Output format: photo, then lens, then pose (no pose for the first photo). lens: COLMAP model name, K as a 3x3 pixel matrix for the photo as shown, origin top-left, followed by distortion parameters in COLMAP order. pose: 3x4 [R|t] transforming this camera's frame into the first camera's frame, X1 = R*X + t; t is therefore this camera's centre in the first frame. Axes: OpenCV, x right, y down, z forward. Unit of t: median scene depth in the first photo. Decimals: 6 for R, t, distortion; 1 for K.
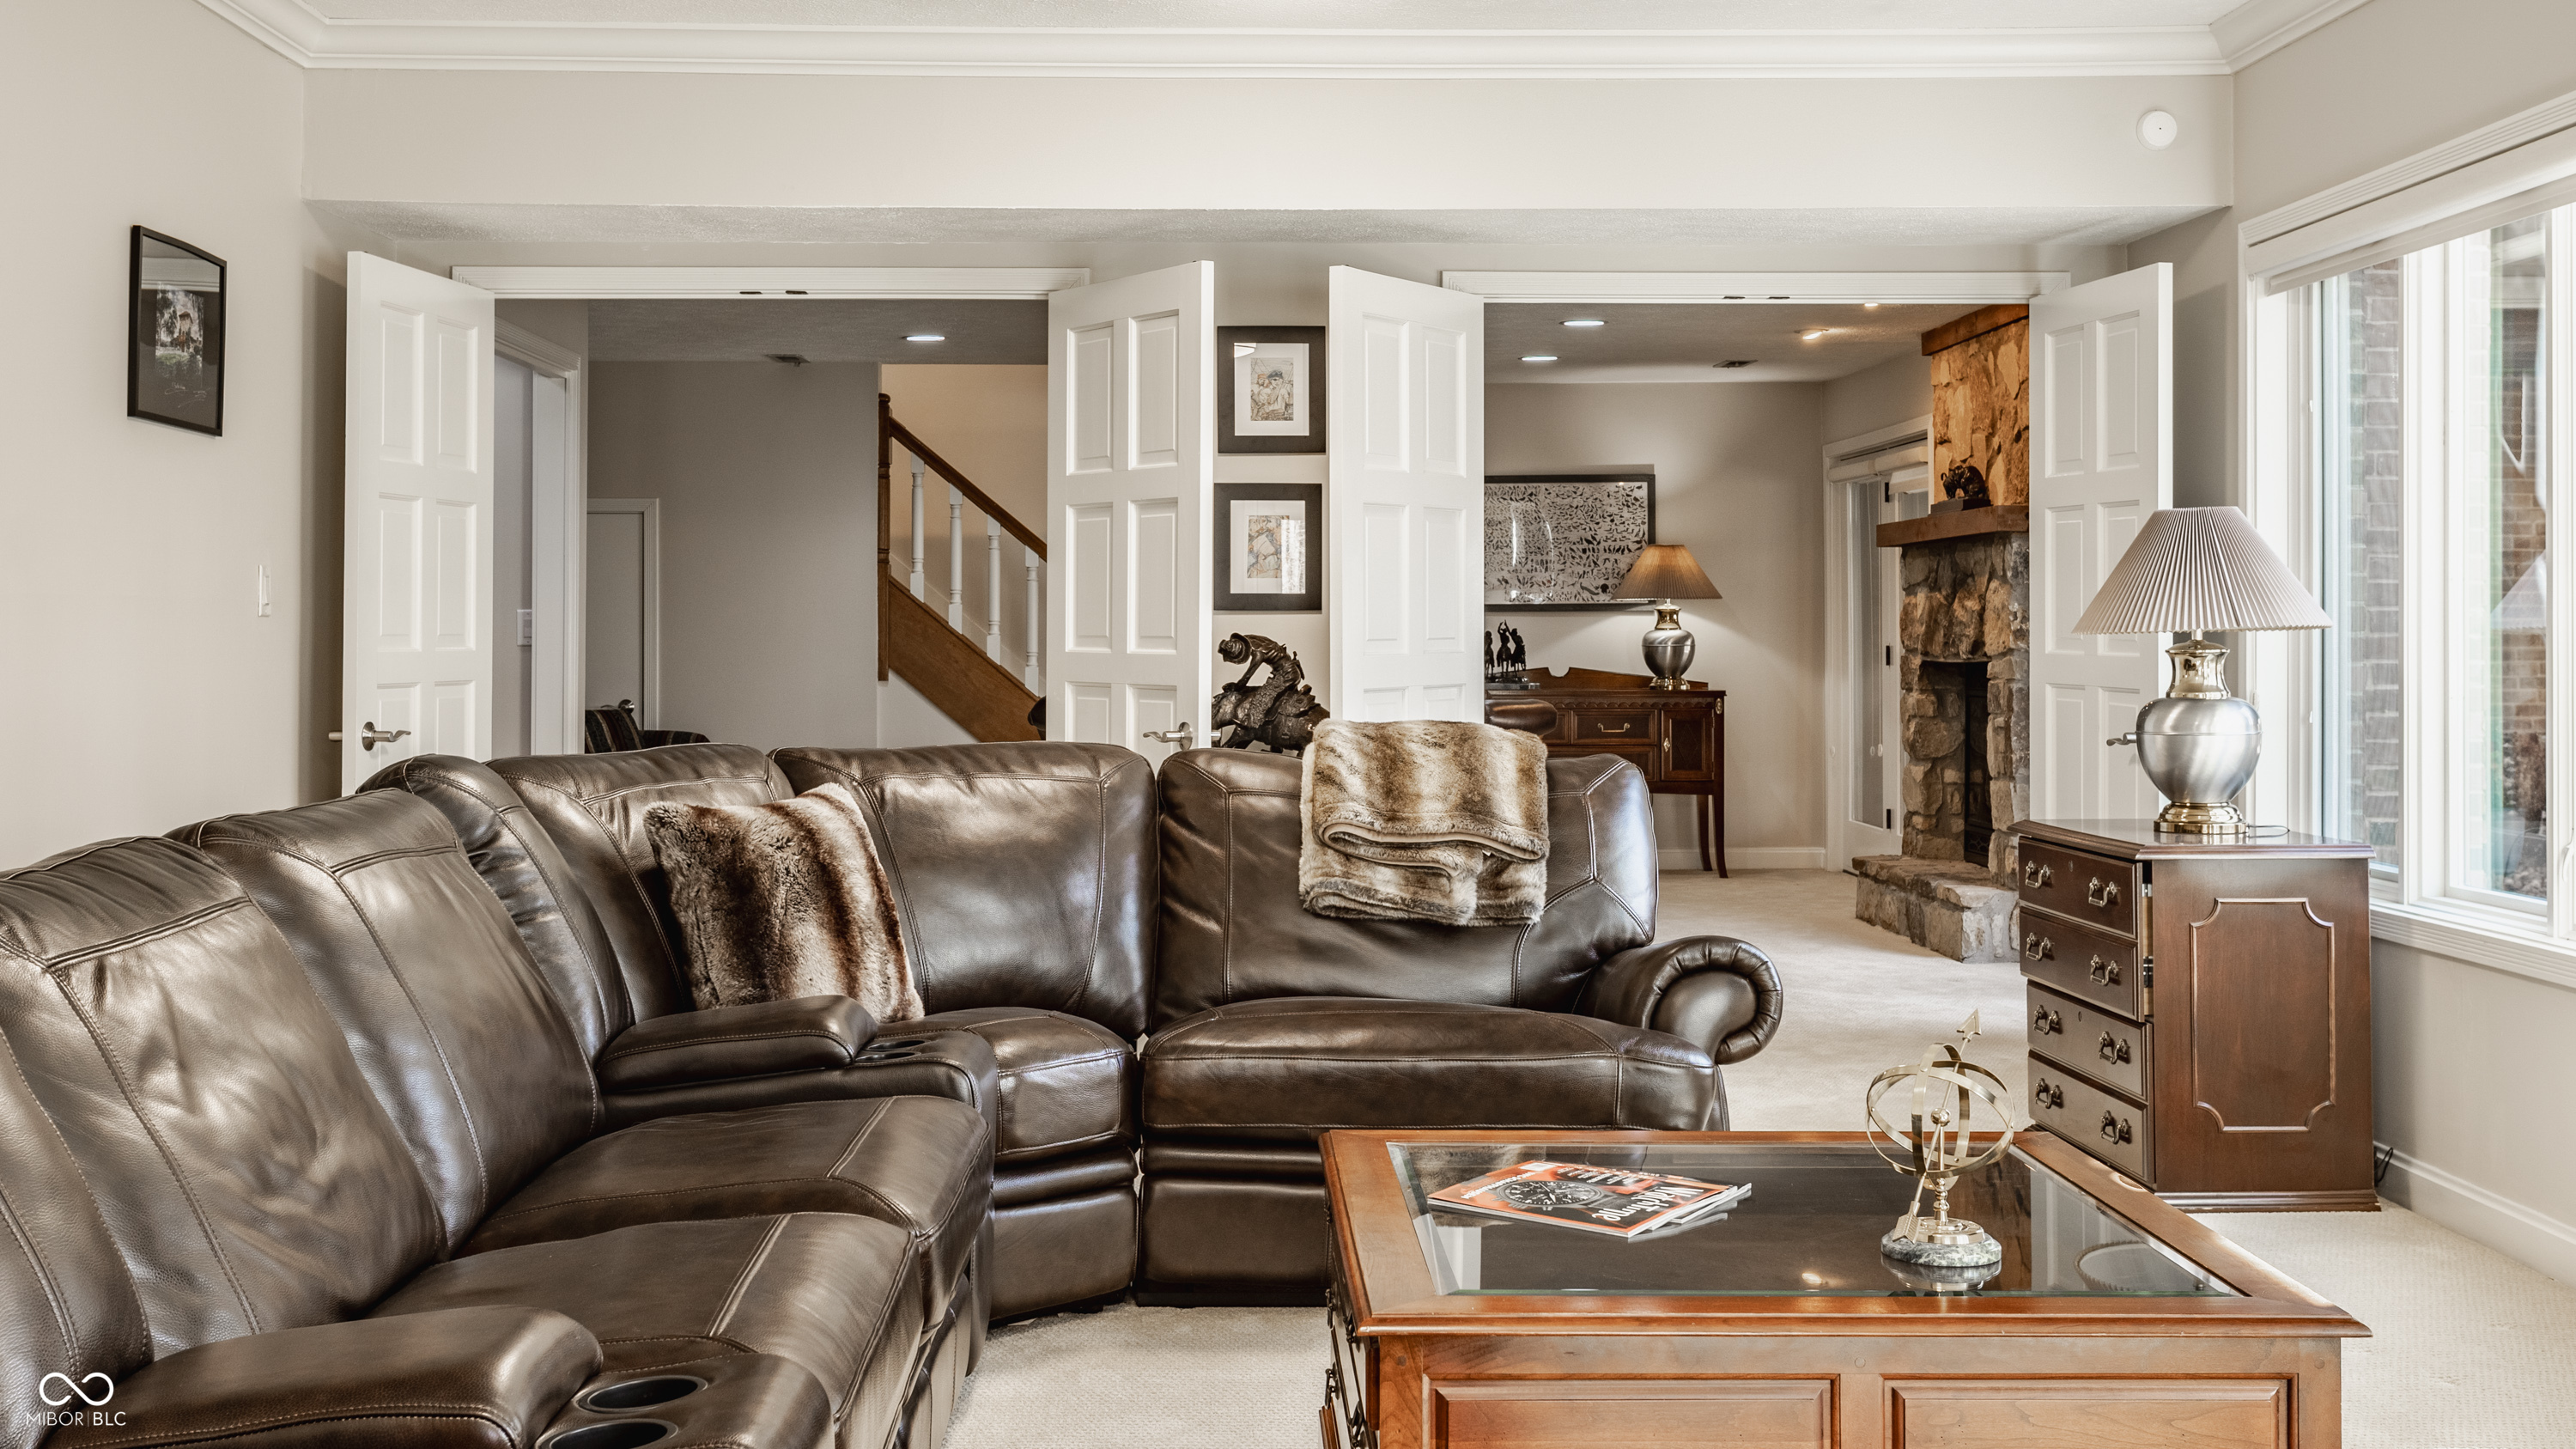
lens RADIAL K [[2771.4, 0, 1286.7], [0, 2771.4, 645.1], [0, 0, 1]] dist [0.000851, 0.012701]
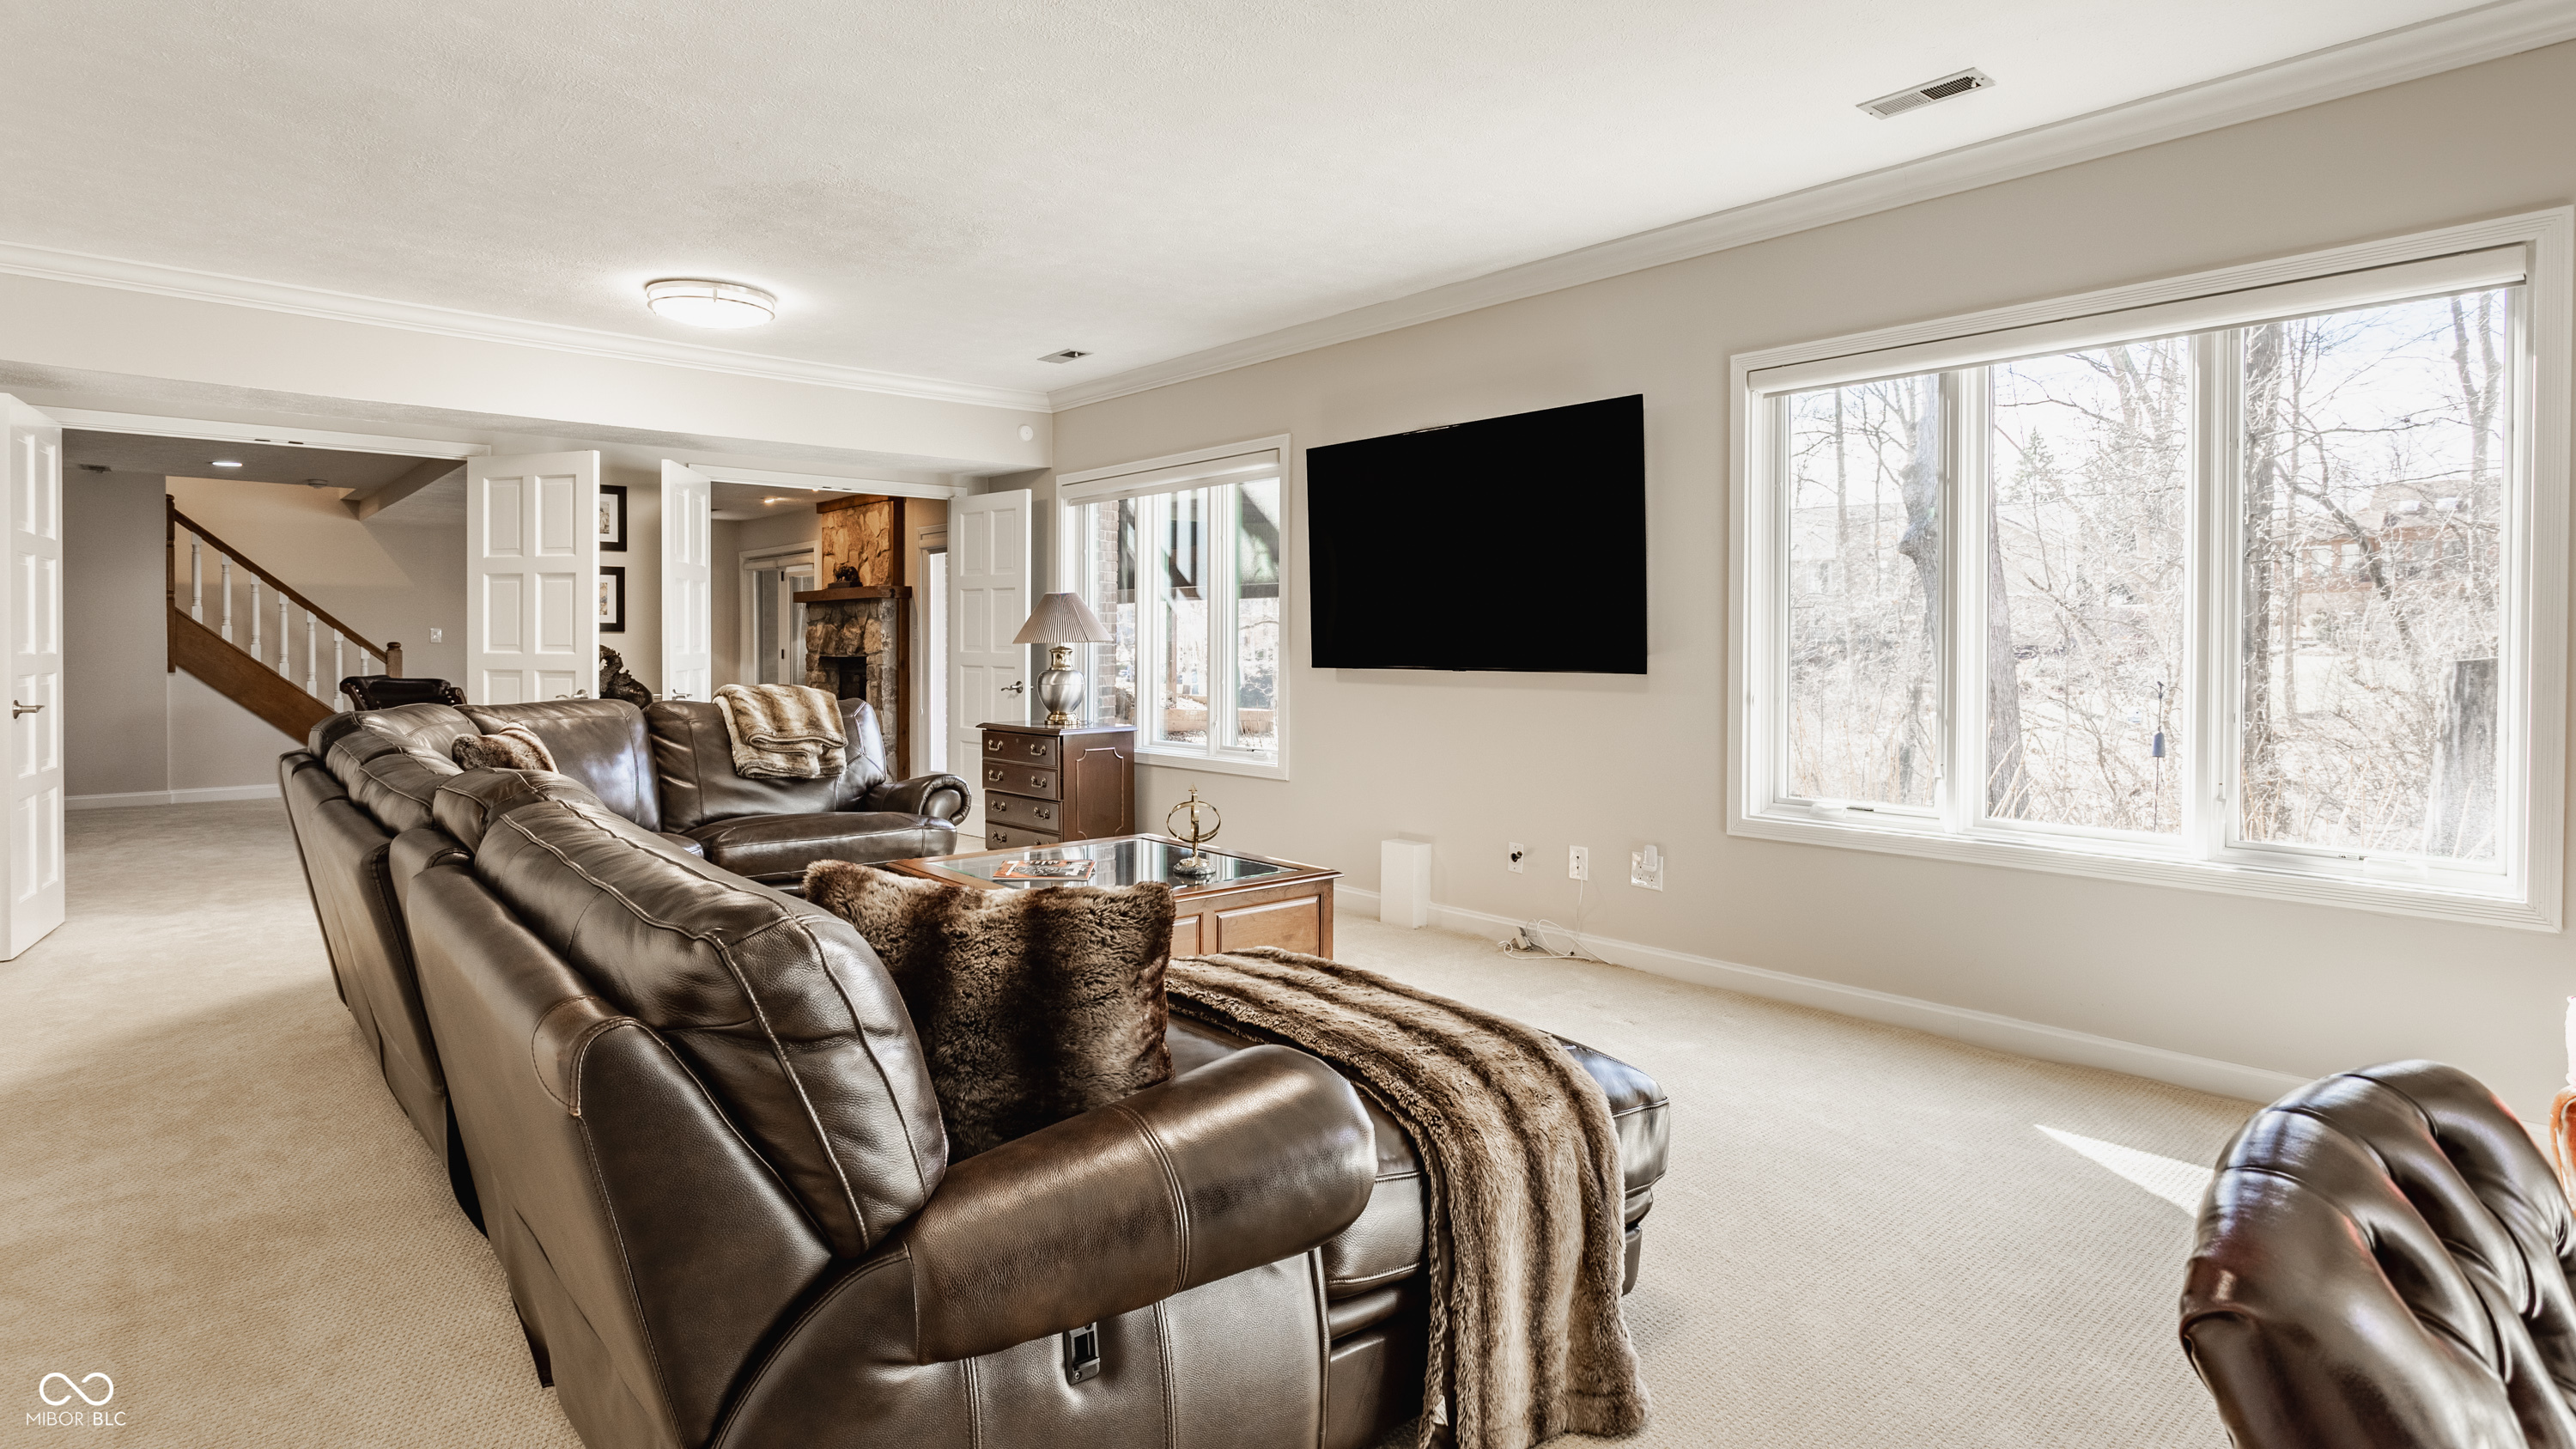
lens RADIAL K [[1314.0, 0, 1288.0], [0, 1314.0, 724.5], [0, 0, 1]] dist [-0.001715, -0.000176]
pose [[0.757433, -0.039448, 0.651720, -0.282505], [0.001947, 0.998305, 0.058164, -0.000064], [-0.652910, -0.042786, 0.756226, -0.019768]]
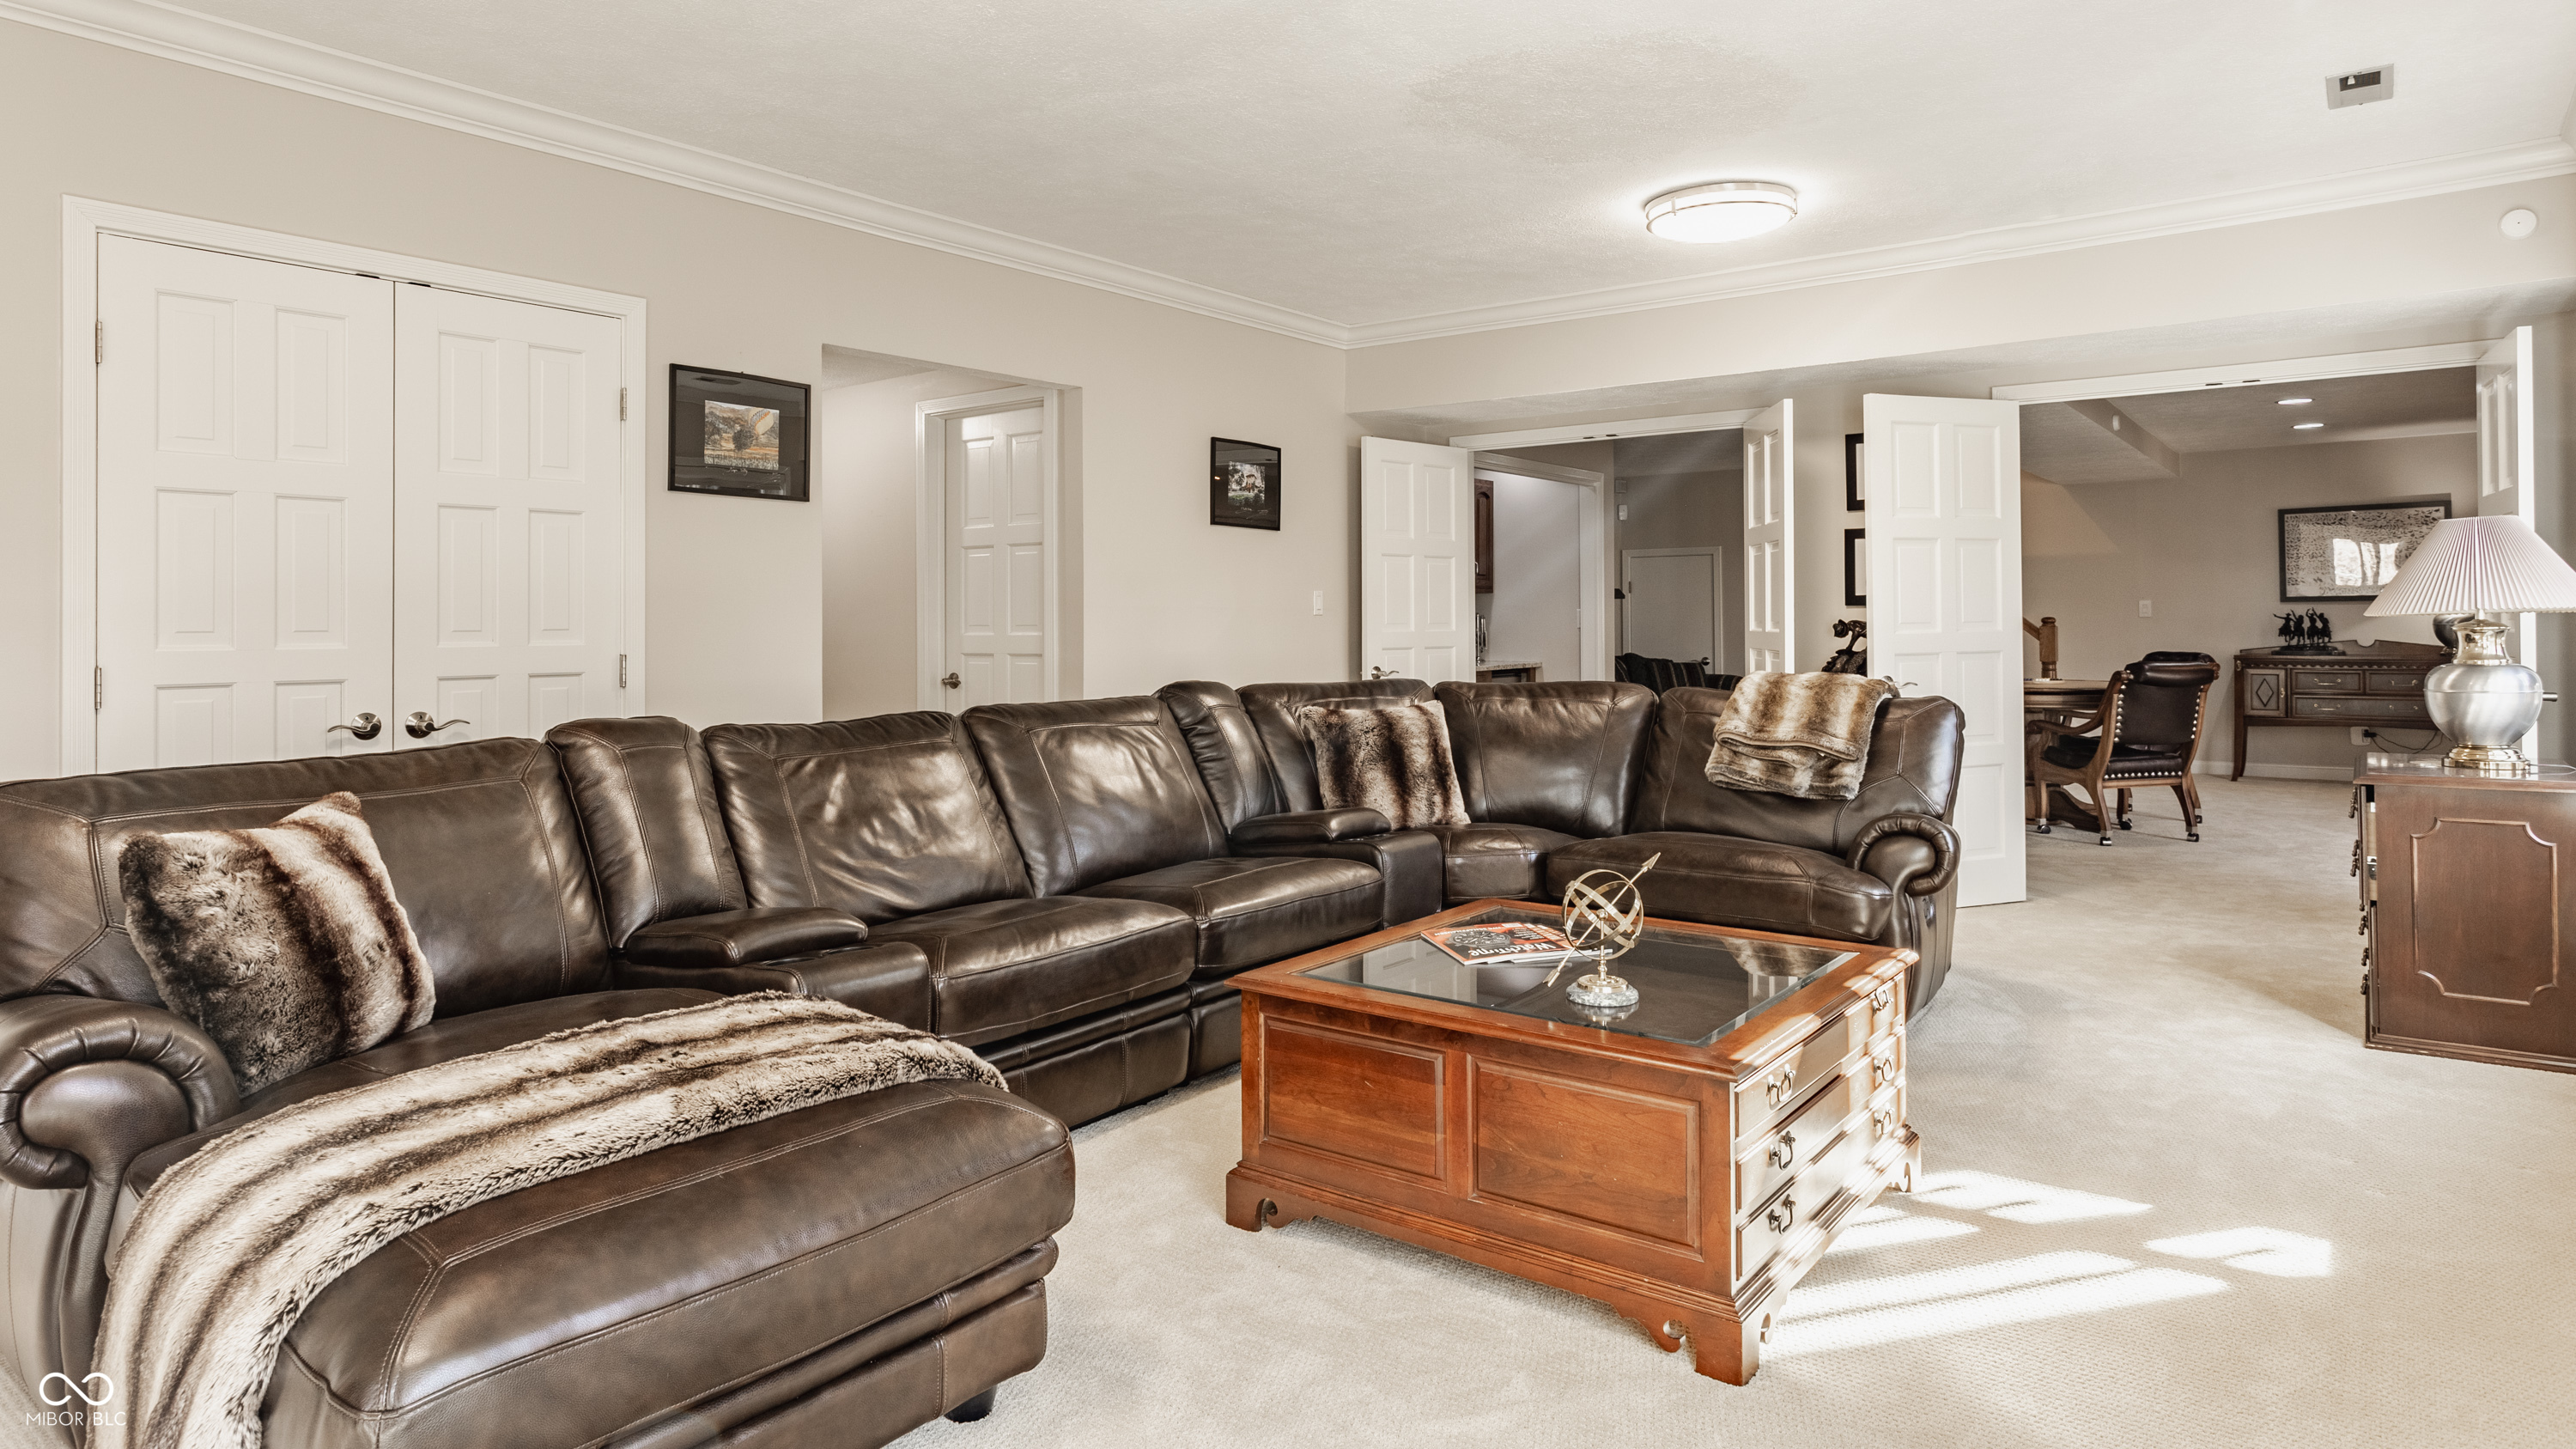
lens RADIAL K [[1517.0, 0, 1285.8], [0, 1517.0, 638.7], [0, 0, 1]] dist [0.002130, 0.000841]
pose [[0.781744, 0.000469, -0.623599, 0.334340], [0.004588, 0.999968, 0.006503, -0.000239], [0.623582, -0.007944, 0.781717, 0.092496]]
